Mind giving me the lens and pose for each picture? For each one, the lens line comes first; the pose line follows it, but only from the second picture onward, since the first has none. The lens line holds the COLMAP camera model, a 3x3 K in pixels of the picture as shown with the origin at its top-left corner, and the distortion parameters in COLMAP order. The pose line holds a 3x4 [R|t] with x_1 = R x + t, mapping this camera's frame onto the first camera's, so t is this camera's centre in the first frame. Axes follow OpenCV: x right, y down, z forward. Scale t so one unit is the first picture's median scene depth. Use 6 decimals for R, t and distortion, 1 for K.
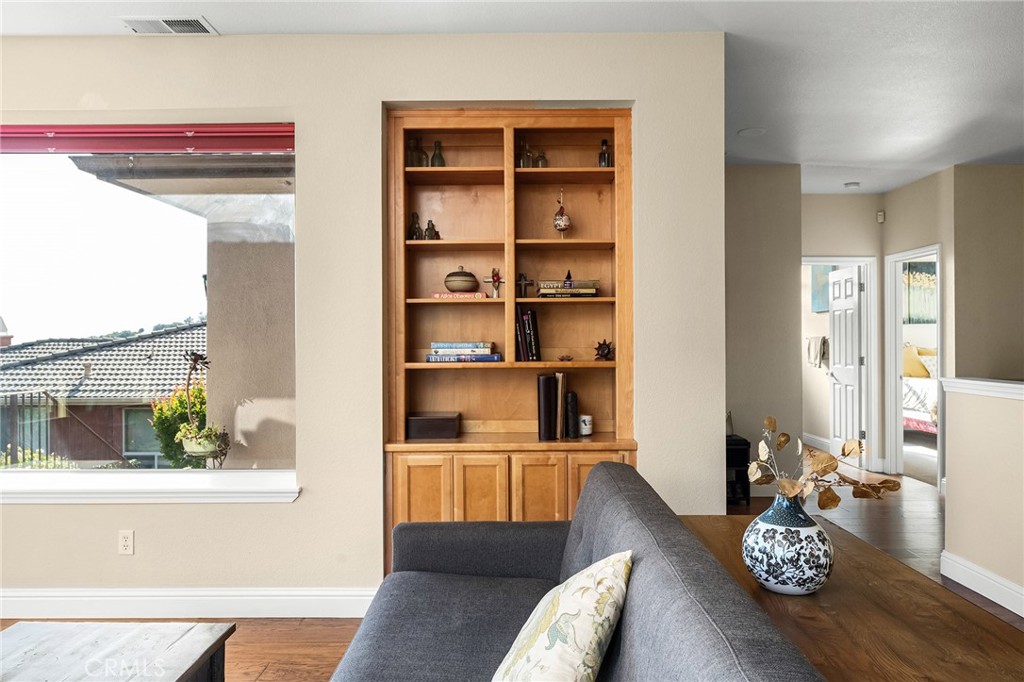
lens RADIAL K [[706.1, 0, 512.0], [0, 706.1, 341.0], [0, 0, 1]] dist [0.003706, -0.000187]
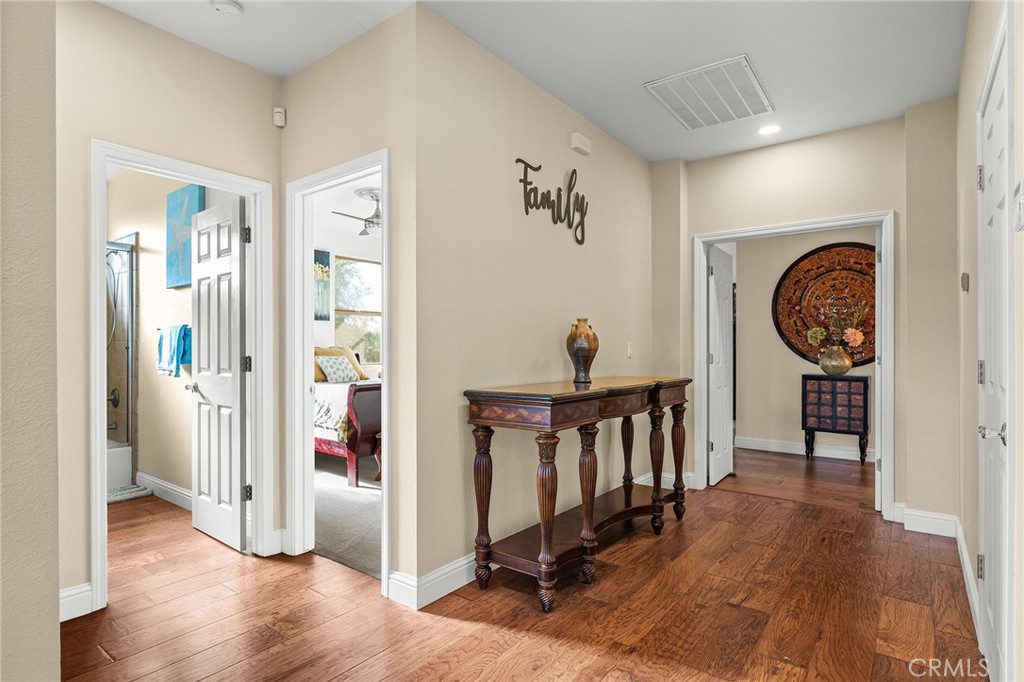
lens RADIAL K [[530.3, 0, 512.0], [0, 530.3, 341.0], [0, 0, 1]] dist [-0.000205, -0.000004]
pose [[0.604913, 0.008856, 0.796242, 0.260821], [0.003071, 0.999905, -0.013454, 0.015093], [-0.796286, 0.010583, 0.604828, 0.523918]]
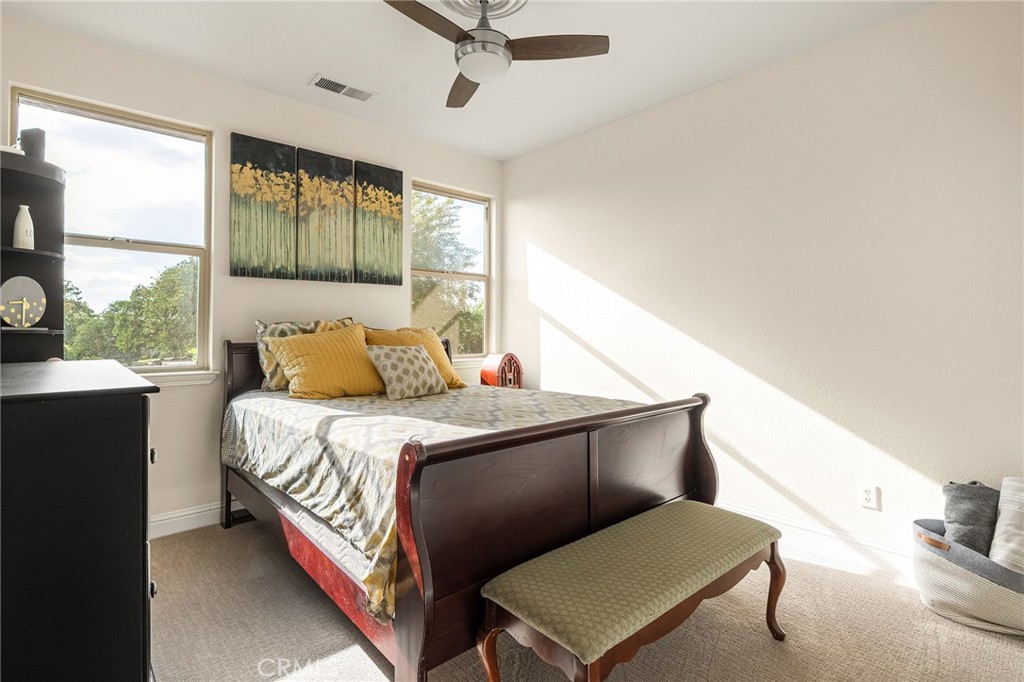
lens RADIAL K [[479.6, 0, 513.6], [0, 479.6, 339.0], [0, 0, 1]] dist [-0.001375, -0.000139]
pose [[0.729966, -0.007162, 0.683446, 0.531148], [-0.004352, 0.999876, 0.015127, 0.014689], [-0.683469, -0.014016, 0.729845, 0.869743]]
